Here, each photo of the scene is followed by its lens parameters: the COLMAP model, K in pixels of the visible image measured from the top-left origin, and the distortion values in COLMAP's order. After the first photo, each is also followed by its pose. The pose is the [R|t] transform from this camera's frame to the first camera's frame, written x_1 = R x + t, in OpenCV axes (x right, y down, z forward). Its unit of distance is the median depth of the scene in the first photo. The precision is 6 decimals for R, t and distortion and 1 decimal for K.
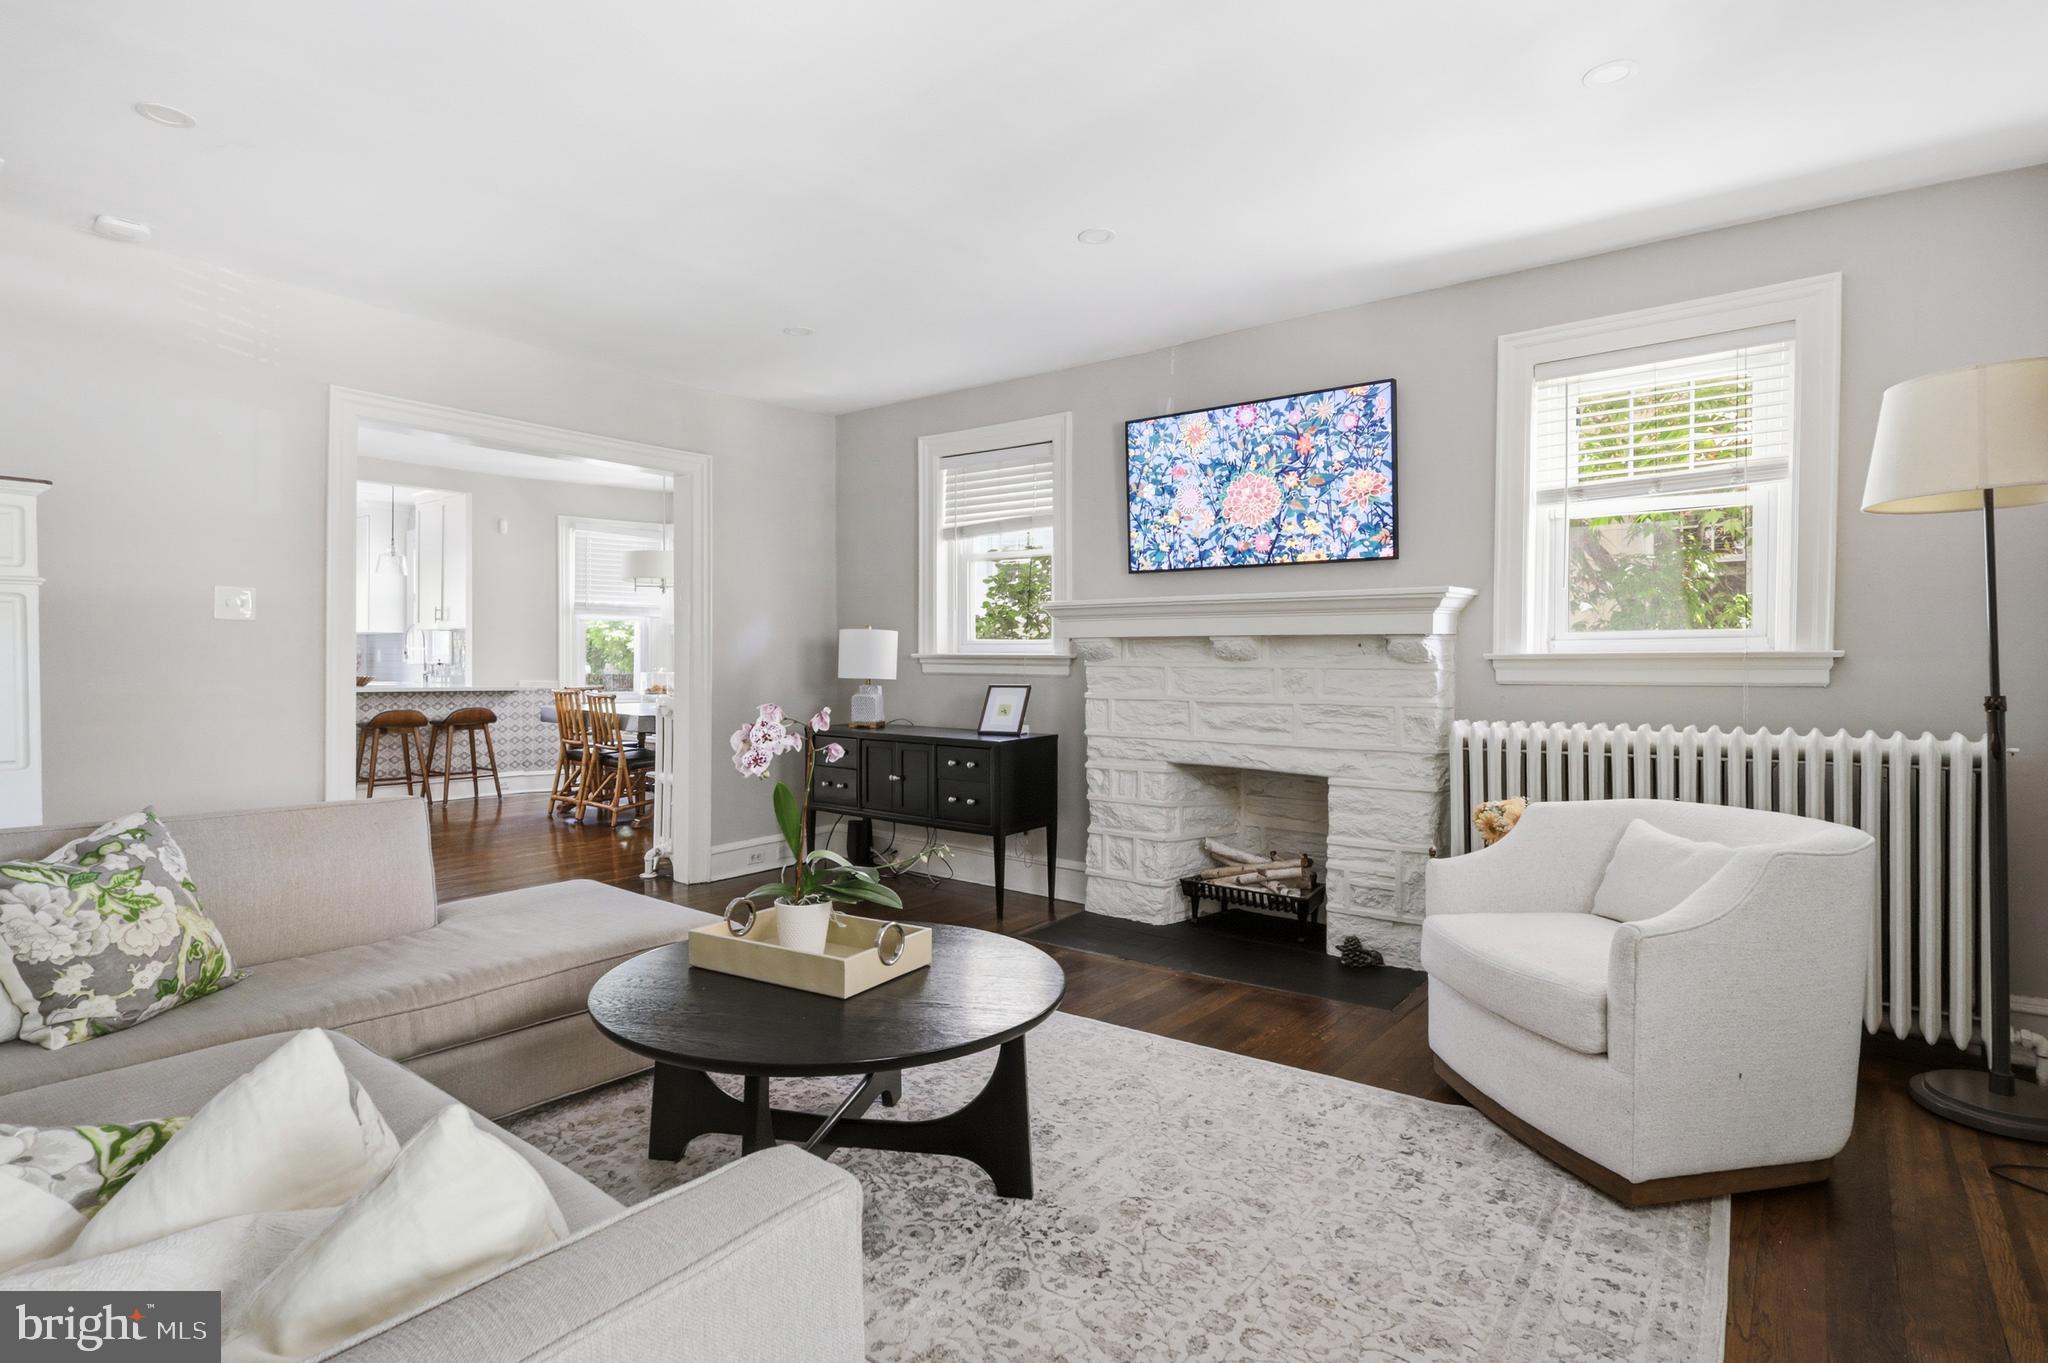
lens RADIAL K [[990.1, 0, 1056.2], [0, 990.1, 675.1], [0, 0, 1]] dist [-0.004540, -0.001258]
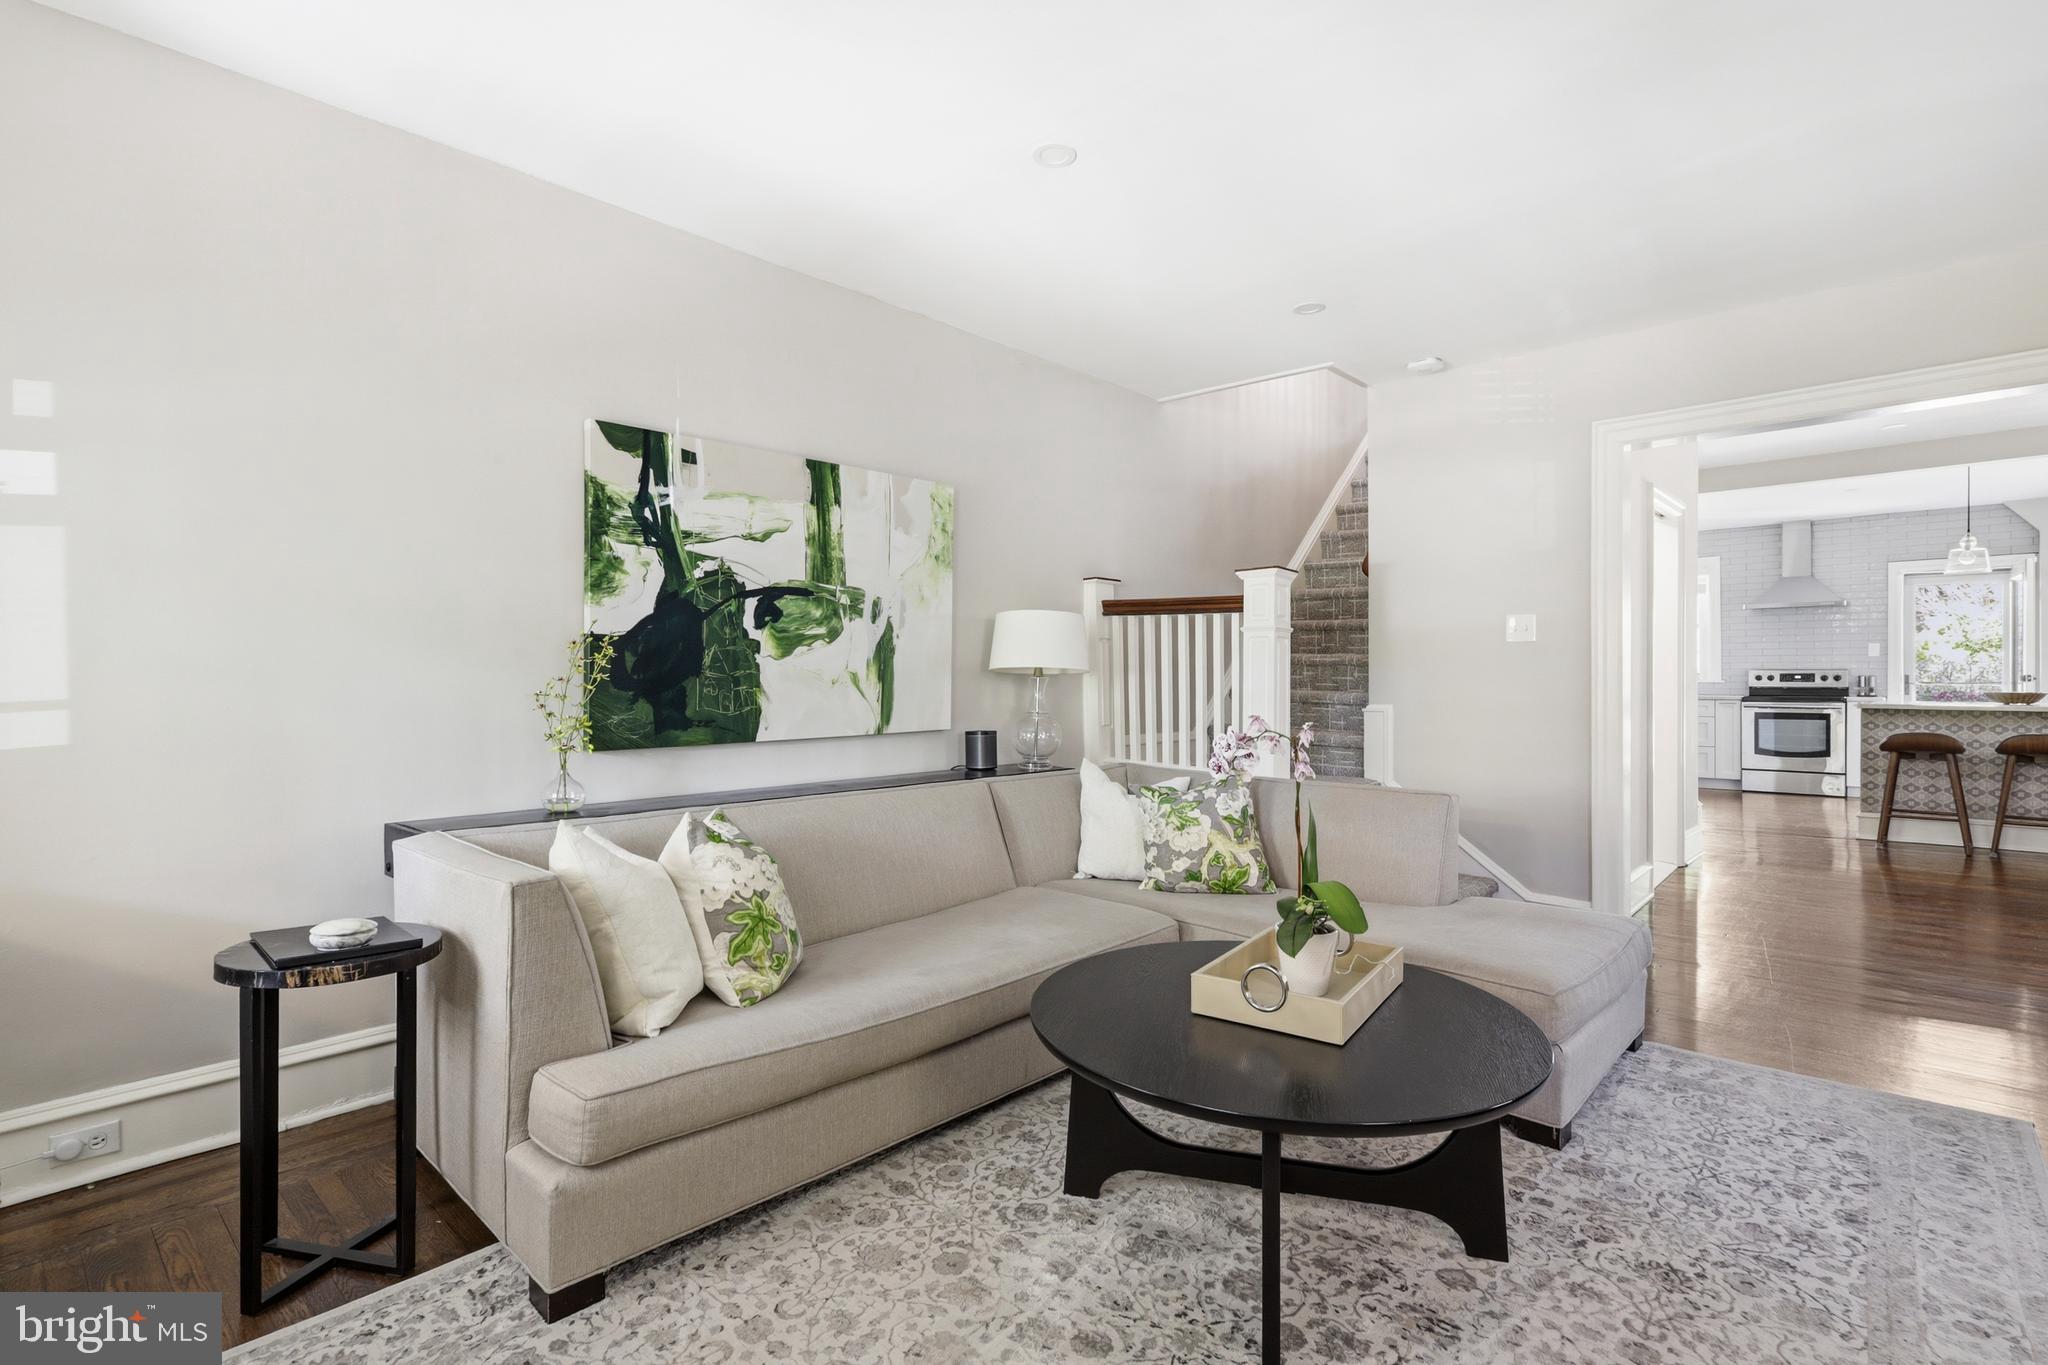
lens RADIAL K [[961.8, 0, 1009.0], [0, 961.8, 697.4], [0, 0, 1]] dist [-0.000044, -0.000942]
pose [[-0.129250, 0.007970, -0.991580, 0.735310], [-0.003835, 0.999956, 0.008537, 0.006783], [0.991605, 0.004906, -0.129214, 0.910353]]
